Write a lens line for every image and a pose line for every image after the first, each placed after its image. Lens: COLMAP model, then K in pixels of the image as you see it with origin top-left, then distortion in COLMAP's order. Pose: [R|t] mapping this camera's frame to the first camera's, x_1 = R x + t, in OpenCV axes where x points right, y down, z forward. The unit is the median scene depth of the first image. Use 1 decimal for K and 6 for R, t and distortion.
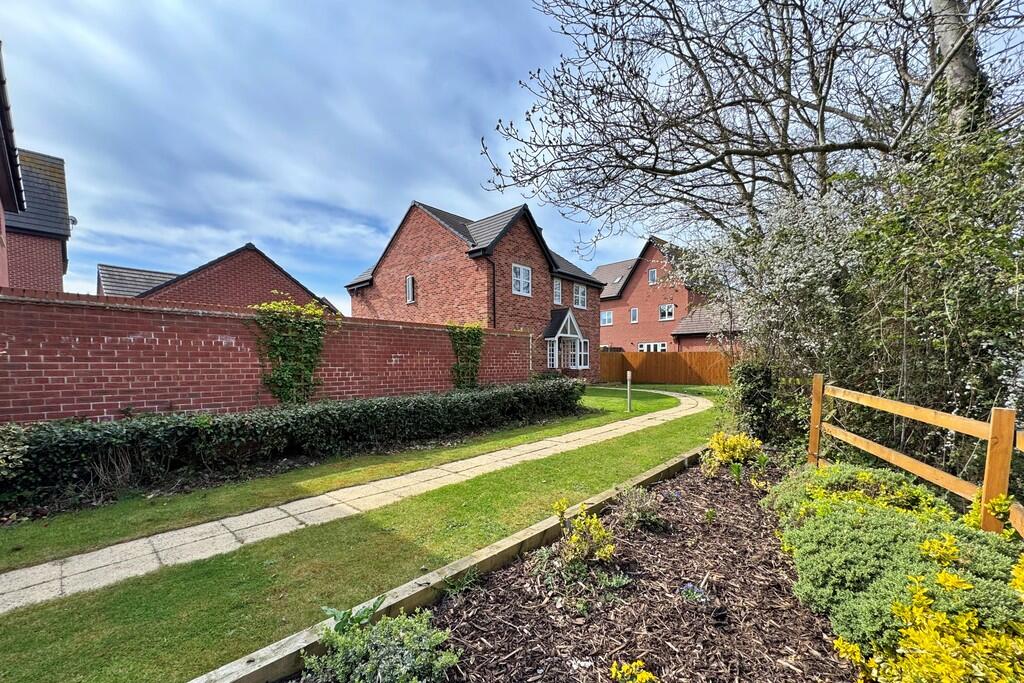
lens RADIAL K [[407.8, 0, 504.5], [0, 407.8, 345.1], [0, 0, 1]] dist [-0.006372, 0.000083]
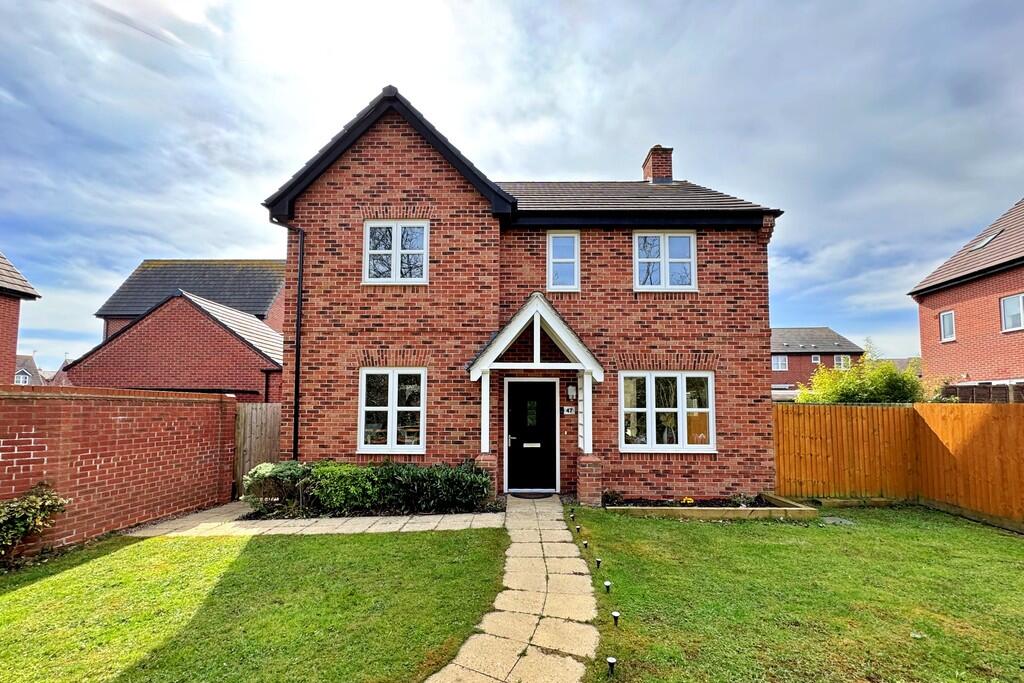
lens RADIAL K [[407.8, 0, 531.1], [0, 407.8, 386.3], [0, 0, 1]] dist [-0.006372, 0.000083]
pose [[0.659081, -0.057566, -0.749865, 0.446077], [0.024878, 0.998189, -0.054764, 0.017428], [0.751660, 0.017439, 0.659320, 0.770083]]
